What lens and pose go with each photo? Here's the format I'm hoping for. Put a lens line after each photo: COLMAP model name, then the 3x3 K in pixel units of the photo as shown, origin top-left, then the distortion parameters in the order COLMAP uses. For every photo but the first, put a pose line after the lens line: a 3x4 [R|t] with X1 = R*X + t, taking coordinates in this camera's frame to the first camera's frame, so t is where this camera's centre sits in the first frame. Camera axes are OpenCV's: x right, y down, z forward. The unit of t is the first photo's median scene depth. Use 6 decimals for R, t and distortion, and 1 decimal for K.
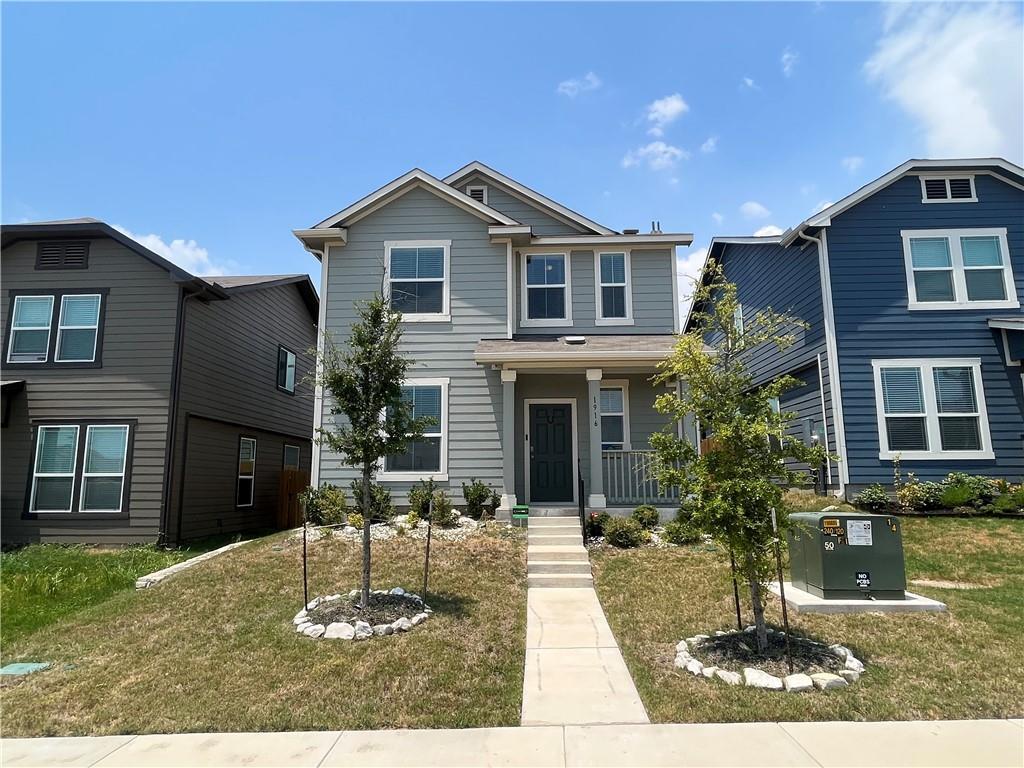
lens RADIAL K [[629.2, 0, 512.0], [0, 629.2, 384.0], [0, 0, 1]] dist [-0.003175, -0.000617]
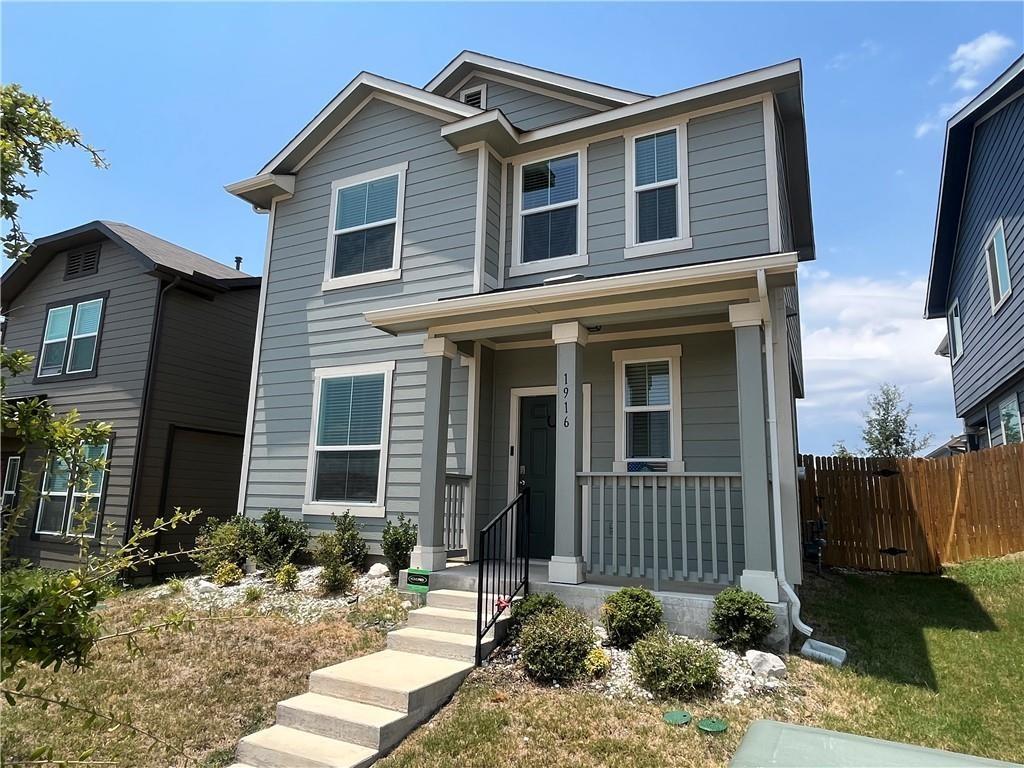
lens RADIAL K [[620.0, 0, 511.9], [0, 620.0, 392.5], [0, 0, 1]] dist [0.003384, -0.000133]
pose [[0.906613, -0.044346, -0.419626, 0.274429], [0.034357, 0.998918, -0.031336, 0.045904], [0.420561, 0.013992, 0.907156, 0.437719]]
